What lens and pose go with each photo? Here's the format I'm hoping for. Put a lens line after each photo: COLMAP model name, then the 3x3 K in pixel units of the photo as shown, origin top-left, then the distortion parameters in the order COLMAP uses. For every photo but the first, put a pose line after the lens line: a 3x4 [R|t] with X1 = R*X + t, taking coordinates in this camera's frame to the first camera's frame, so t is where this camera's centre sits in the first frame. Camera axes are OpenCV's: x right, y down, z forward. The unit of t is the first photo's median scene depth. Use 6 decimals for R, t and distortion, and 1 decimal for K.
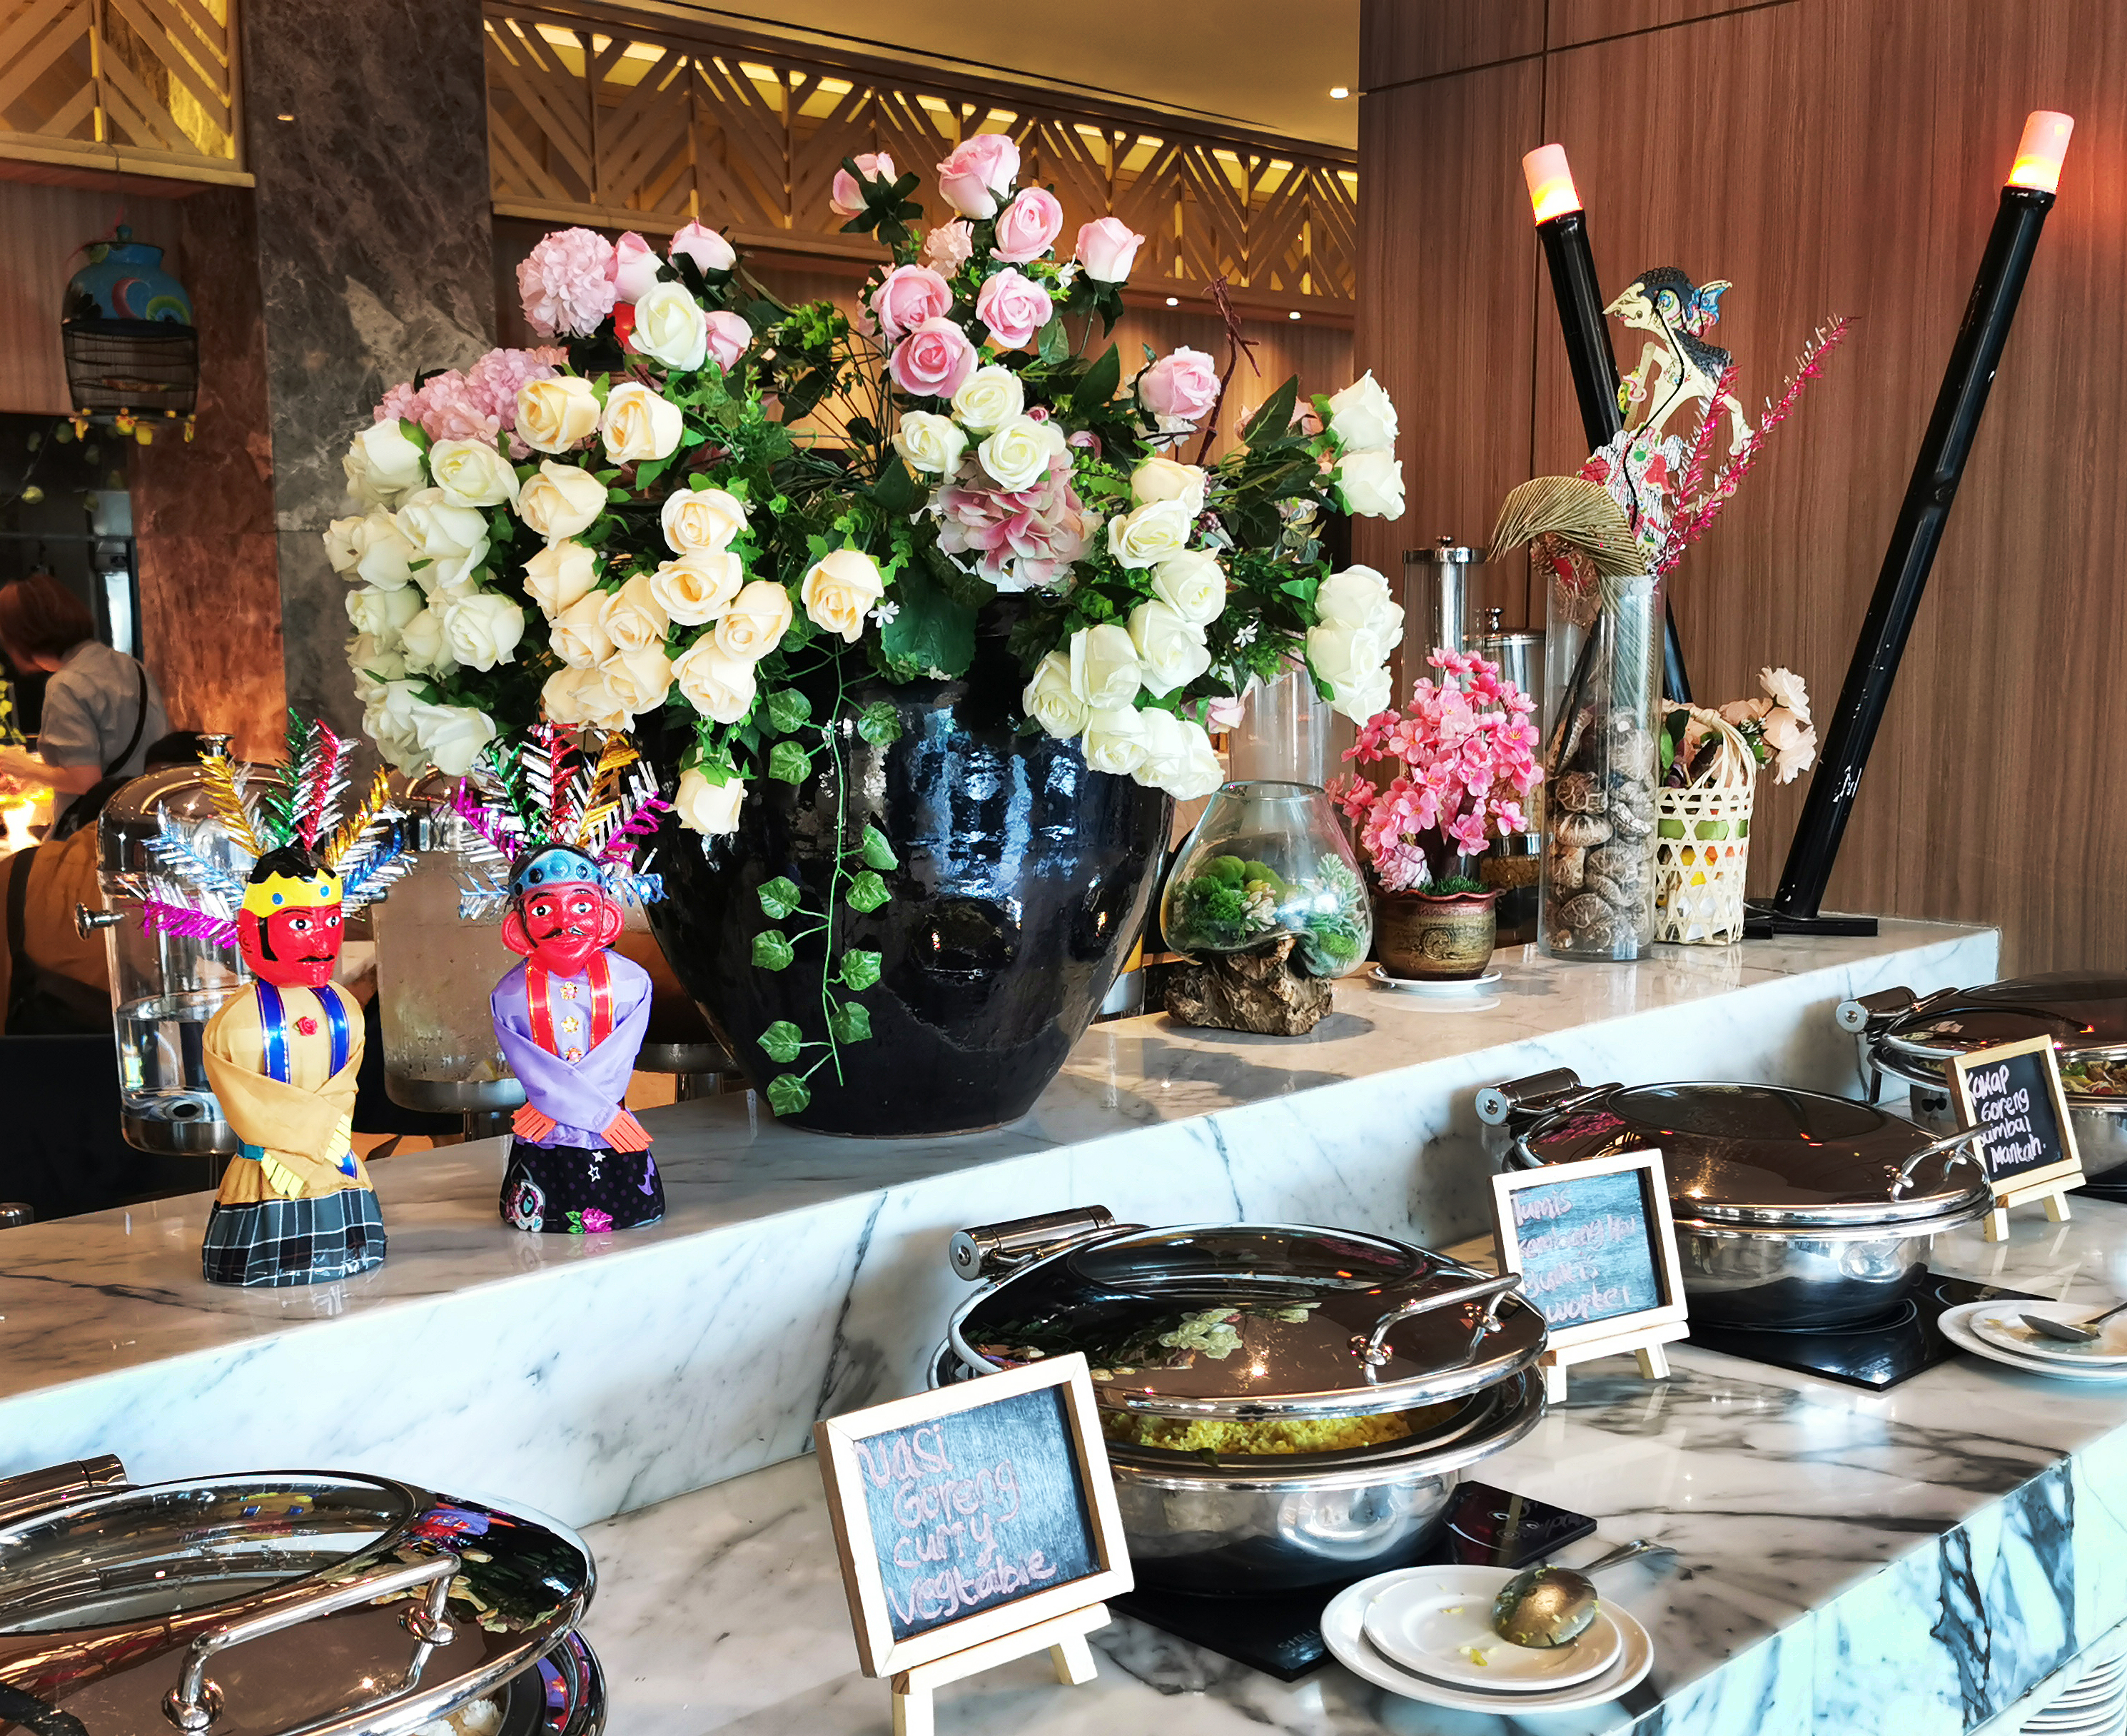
lens RADIAL K [[2015.1, 0, 1067.1], [0, 2015.1, 872.9], [0, 0, 1]] dist [0.010399, 0.000000]
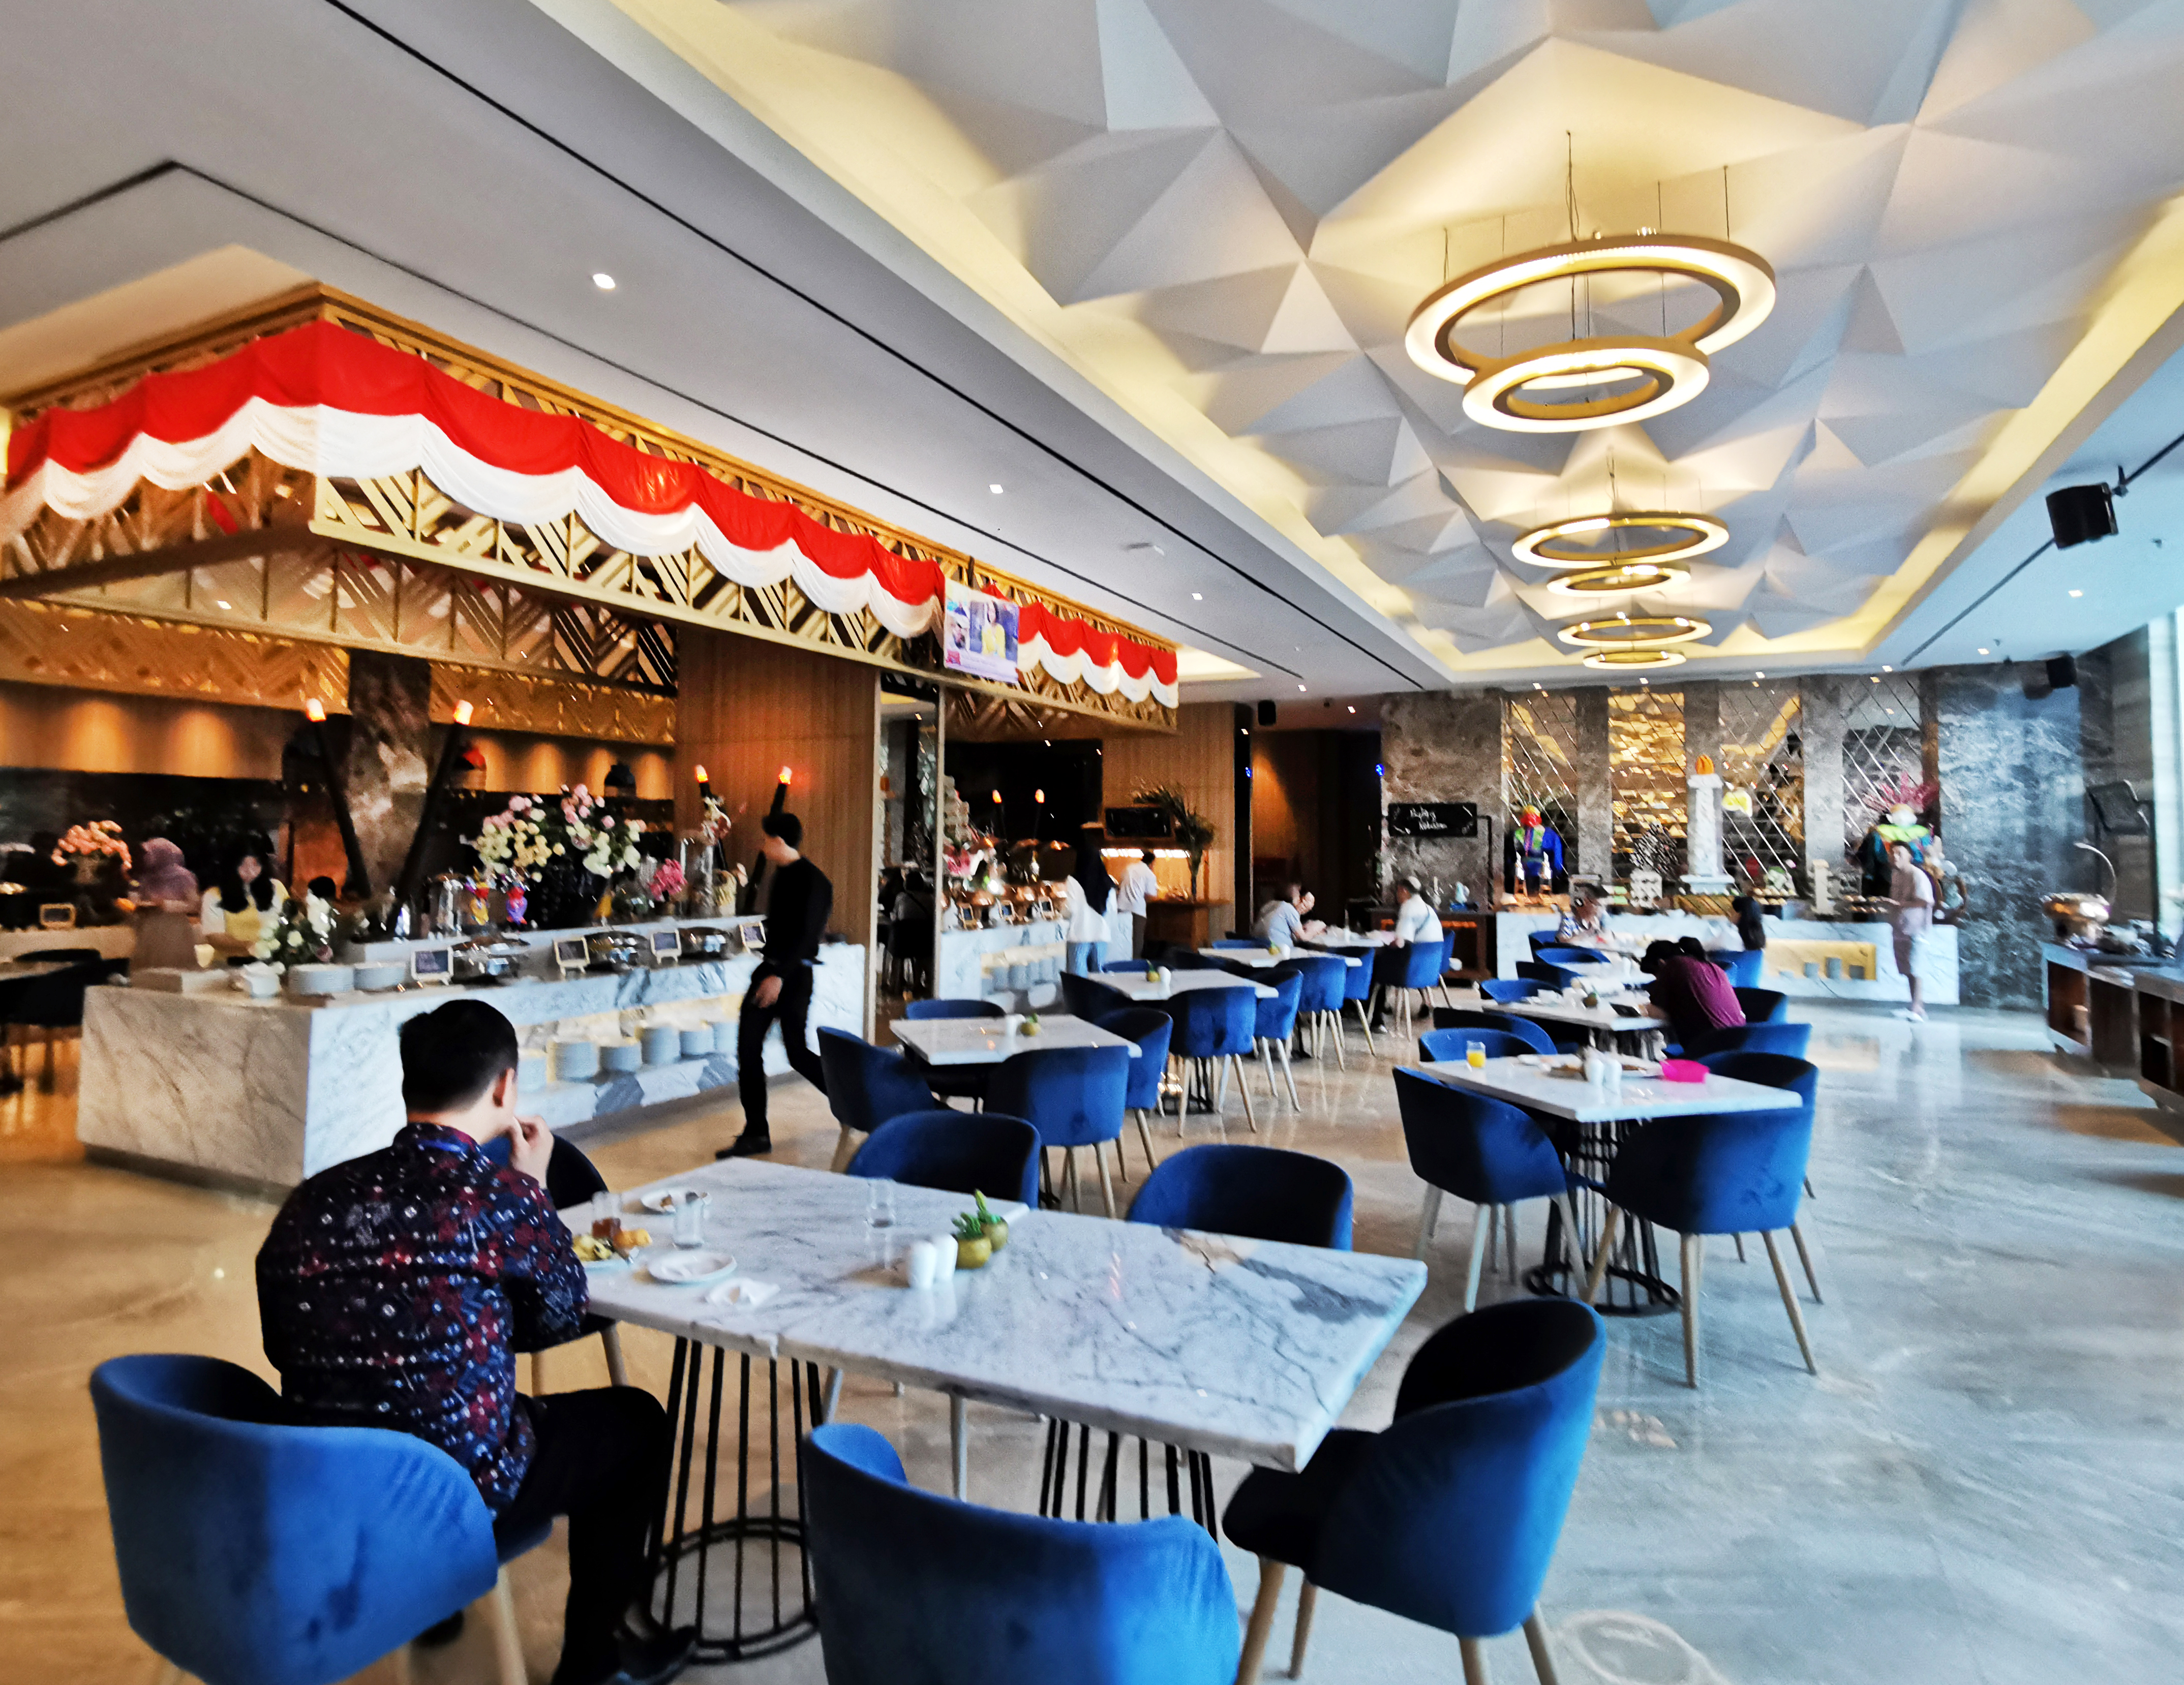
lens RADIAL K [[1213.6, 0, 1086.2], [0, 1213.6, 827.6], [0, 0, 1]] dist [0.000022, 0.000157]
pose [[0.947180, 0.026571, 0.319601, 0.301792], [0.021150, 0.989217, -0.144922, 0.471014], [-0.320006, 0.144026, 0.936404, -3.814383]]
